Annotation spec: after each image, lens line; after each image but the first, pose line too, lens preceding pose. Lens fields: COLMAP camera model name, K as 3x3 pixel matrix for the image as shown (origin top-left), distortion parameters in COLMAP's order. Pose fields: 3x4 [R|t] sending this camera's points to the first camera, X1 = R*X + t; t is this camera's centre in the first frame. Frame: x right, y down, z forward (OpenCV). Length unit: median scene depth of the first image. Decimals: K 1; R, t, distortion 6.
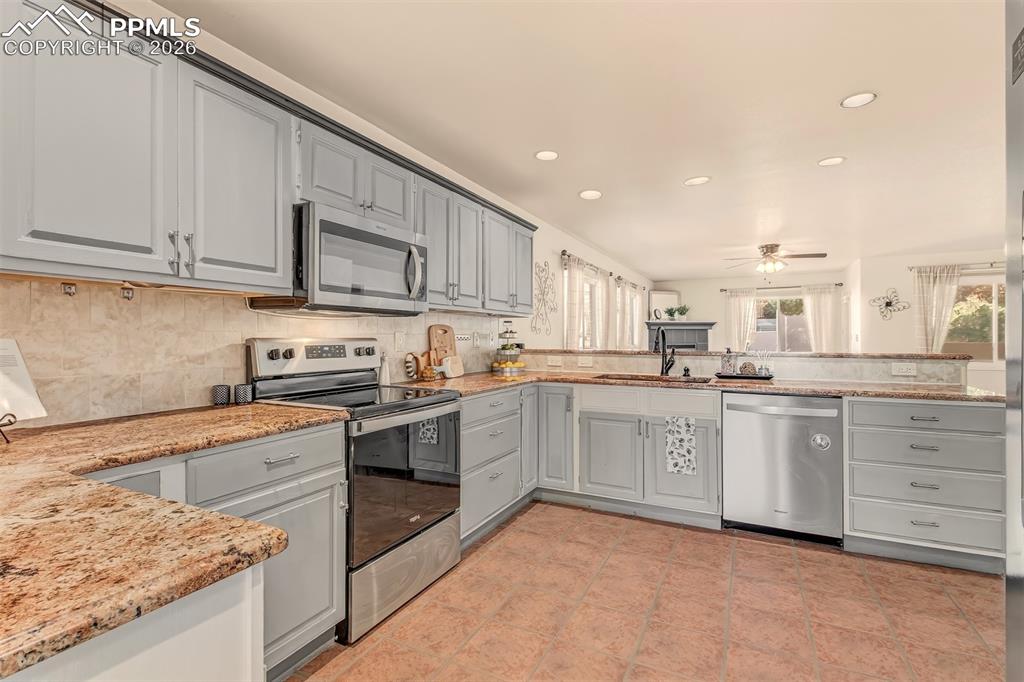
lens RADIAL K [[476.8, 0, 512.3], [0, 476.8, 337.6], [0, 0, 1]] dist [-0.000711, -0.001505]
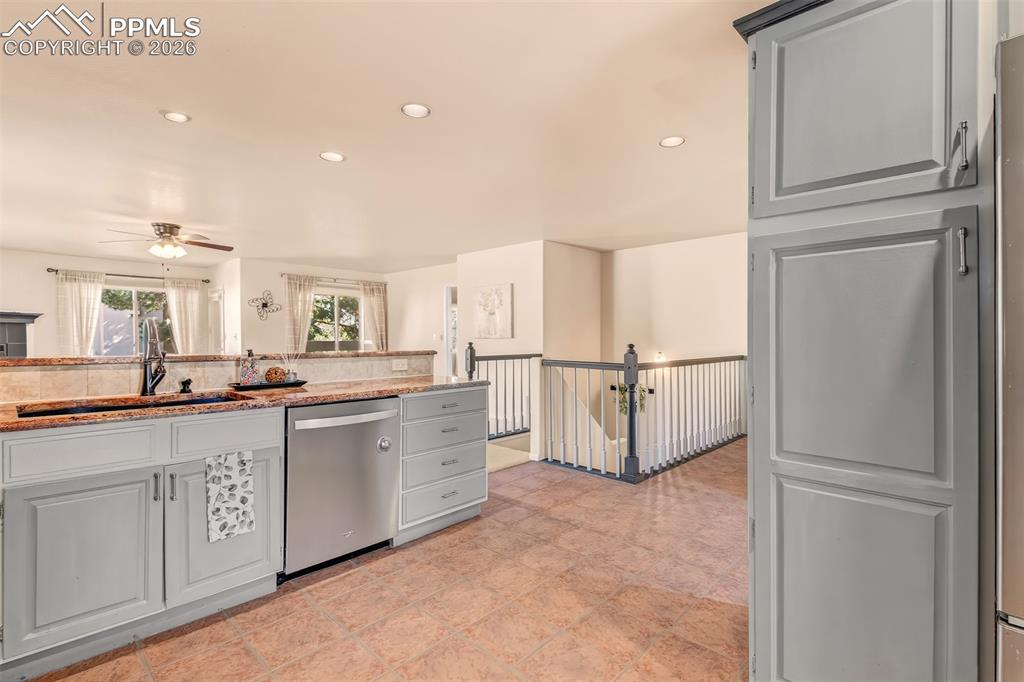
lens RADIAL K [[471.3, 0, 512.0], [0, 471.3, 341.0], [0, 0, 1]] dist [0.002663, -0.000593]
pose [[0.288861, -0.004120, 0.957362, -0.158838], [-0.005396, 0.999968, 0.005932, 0.001211], [-0.957356, -0.006879, 0.288830, 0.398003]]
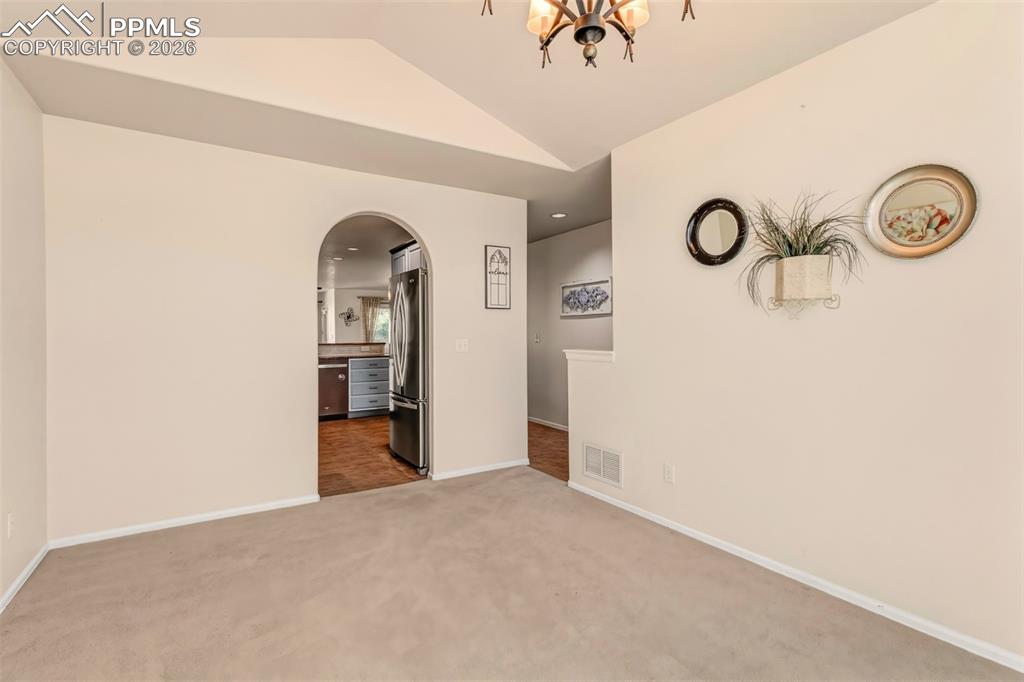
lens RADIAL K [[476.8, 0, 512.3], [0, 476.8, 337.6], [0, 0, 1]] dist [-0.000711, -0.001505]
pose [[0.516946, -0.009307, 0.855968, -0.941304], [0.006984, 0.999953, 0.006655, -0.006810], [-0.855990, 0.002537, 0.516987, -0.985013]]
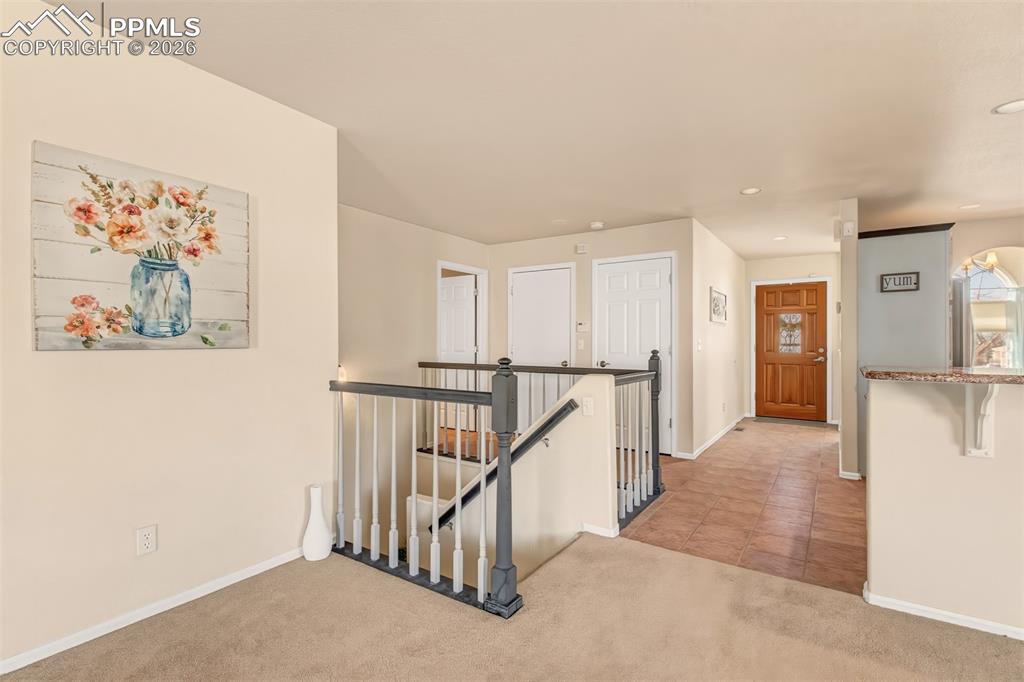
lens RADIAL K [[471.3, 0, 512.0], [0, 471.3, 341.0], [0, 0, 1]] dist [0.002663, -0.000593]
pose [[-0.991739, 0.002750, 0.128244, 1.358949], [0.002318, 0.999991, -0.003517, -0.005874], [-0.128252, -0.003190, -0.991736, 1.724210]]
